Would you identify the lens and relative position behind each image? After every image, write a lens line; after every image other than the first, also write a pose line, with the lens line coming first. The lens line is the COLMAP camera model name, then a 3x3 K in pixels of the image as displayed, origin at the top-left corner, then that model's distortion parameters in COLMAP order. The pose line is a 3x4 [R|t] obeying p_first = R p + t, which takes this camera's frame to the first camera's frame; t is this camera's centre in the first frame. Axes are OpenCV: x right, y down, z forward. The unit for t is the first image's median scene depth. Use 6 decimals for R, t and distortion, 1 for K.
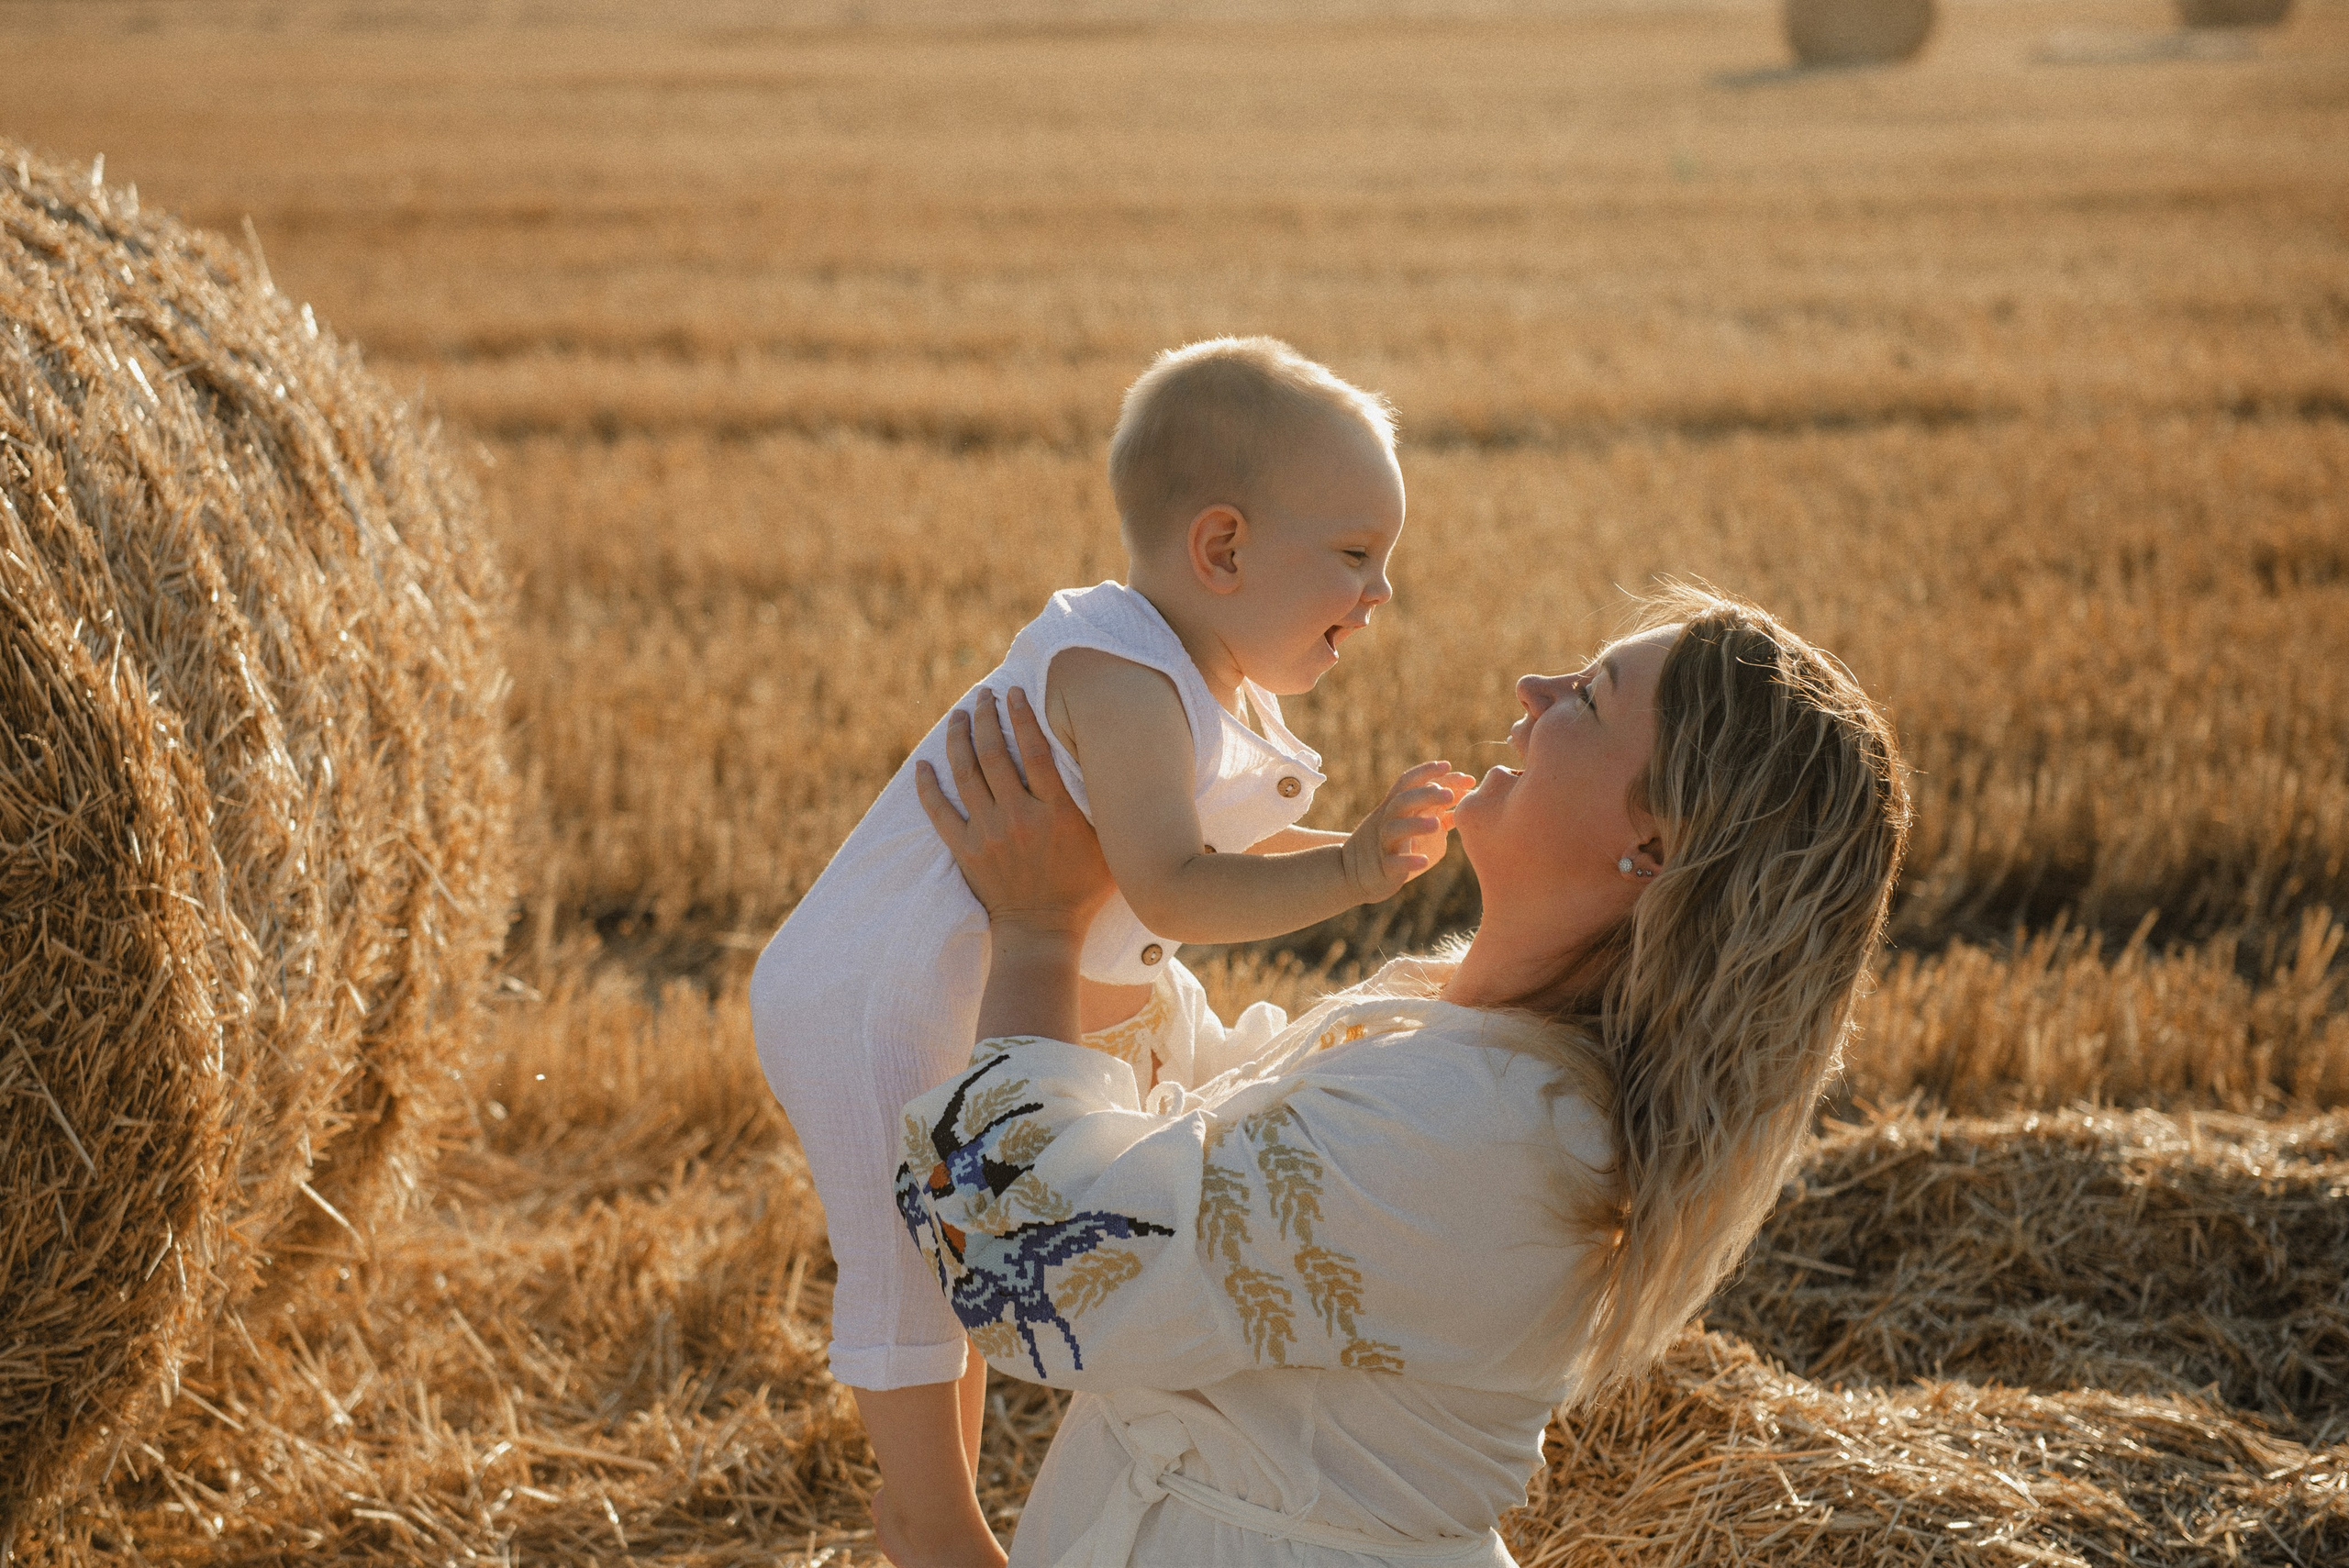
lens RADIAL K [[4545.4, 0, 1174.5], [0, 4545.4, 784.0], [0, 0, 1]] dist [0.104077, -0.308134]
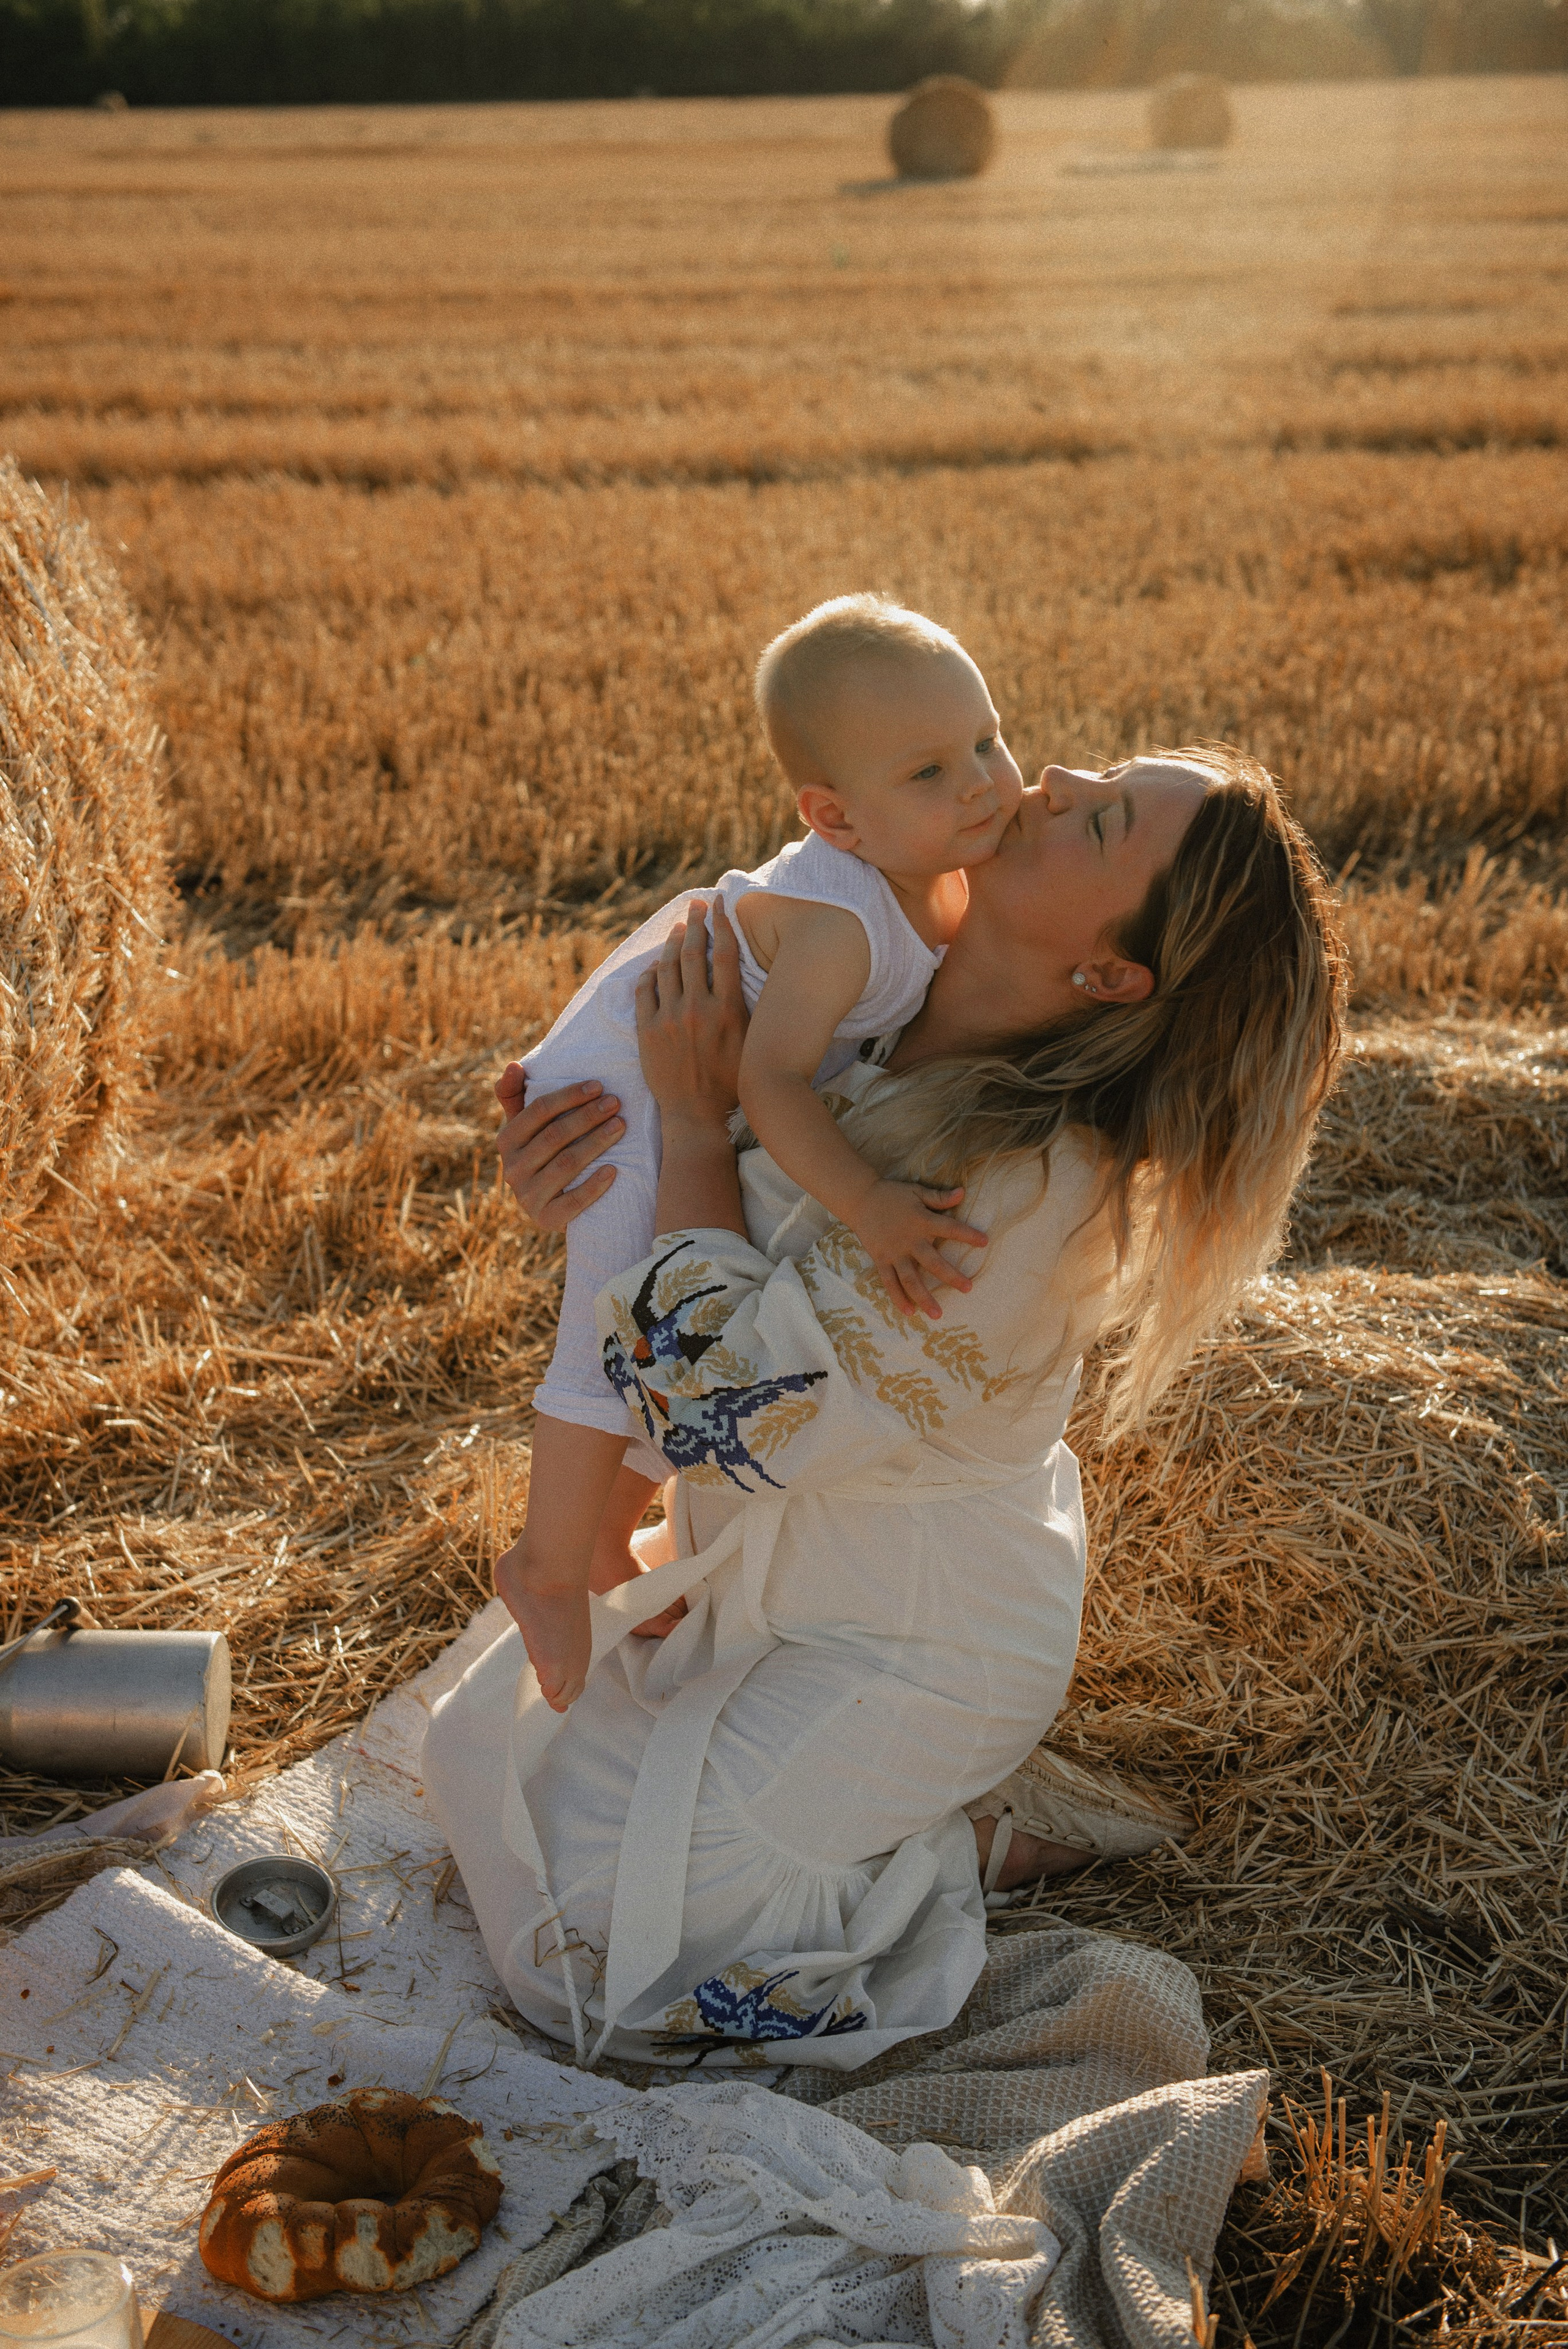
lens RADIAL K [[3079.4, 0, 784.0], [0, 3079.4, 1174.5], [0, 0, 1]] dist [0.099103, 0.063476]
pose [[0.993828, -0.040094, 0.103435, -0.073451], [0.023706, 0.987622, 0.155052, -0.033109], [-0.108372, -0.151643, 0.982476, 0.142008]]
